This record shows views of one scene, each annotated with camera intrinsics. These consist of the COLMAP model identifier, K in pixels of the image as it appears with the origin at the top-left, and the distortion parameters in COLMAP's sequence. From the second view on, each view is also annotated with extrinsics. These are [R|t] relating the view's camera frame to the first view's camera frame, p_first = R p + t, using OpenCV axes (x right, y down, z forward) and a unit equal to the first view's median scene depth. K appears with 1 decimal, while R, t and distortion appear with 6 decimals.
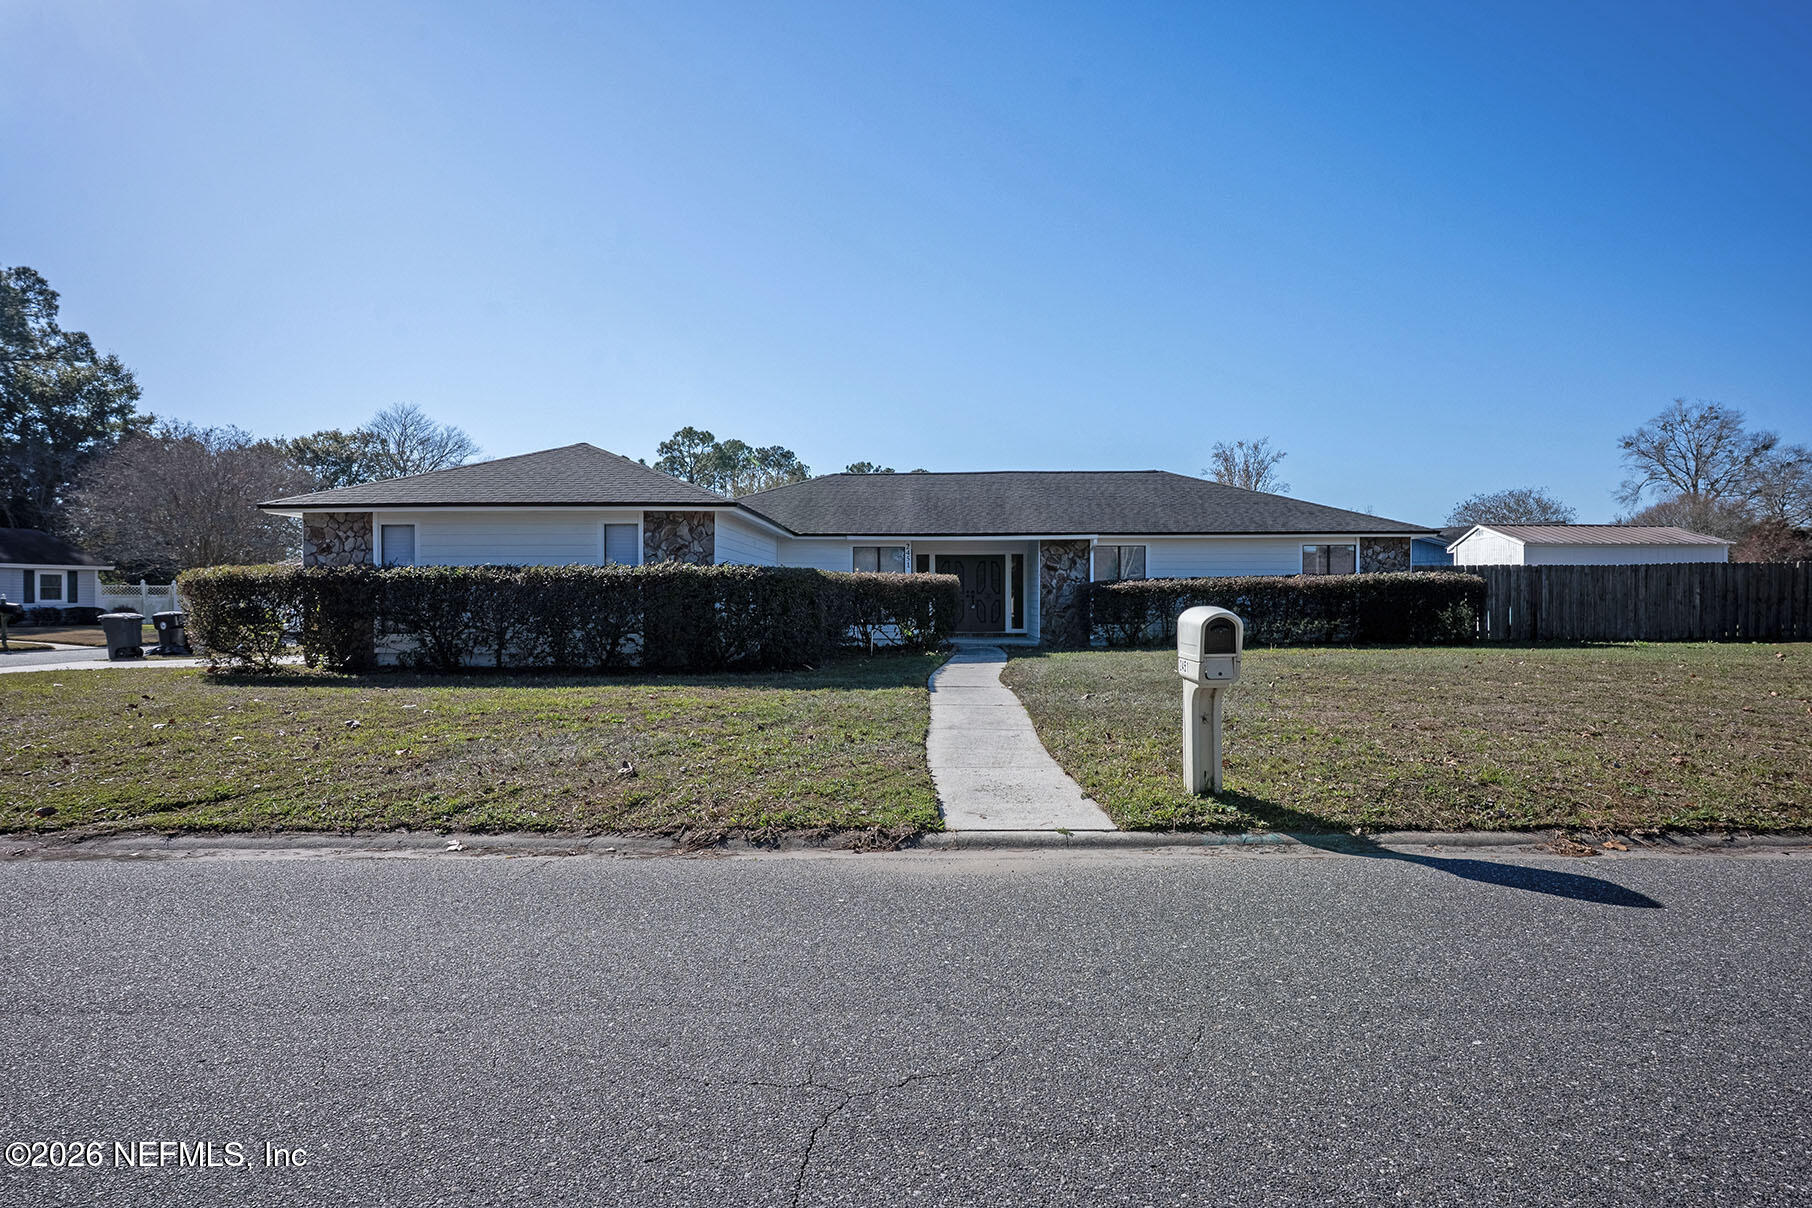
lens RADIAL K [[939.0, 0, 906.0], [0, 939.0, 600.4], [0, 0, 1]] dist [0.000764, 0.000869]
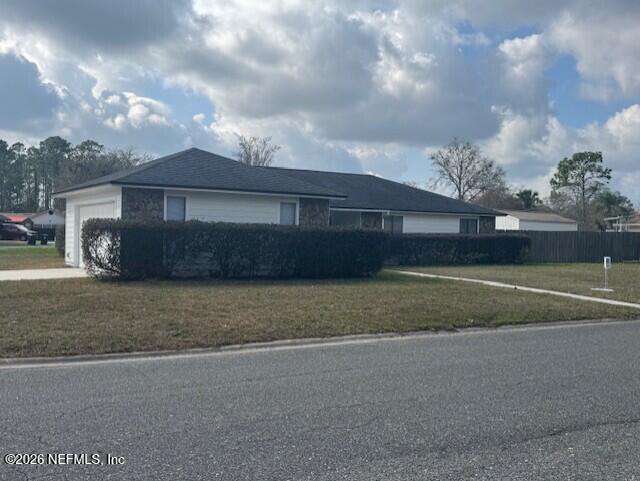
lens RADIAL K [[632.0, 0, 319.9], [0, 632.0, 241.9], [0, 0, 1]] dist [0.092066, 0.000000]
pose [[0.869146, 0.019682, 0.494164, -0.522299], [-0.028006, 0.999563, 0.009446, -0.008170], [-0.493762, -0.022049, 0.869317, -0.107792]]
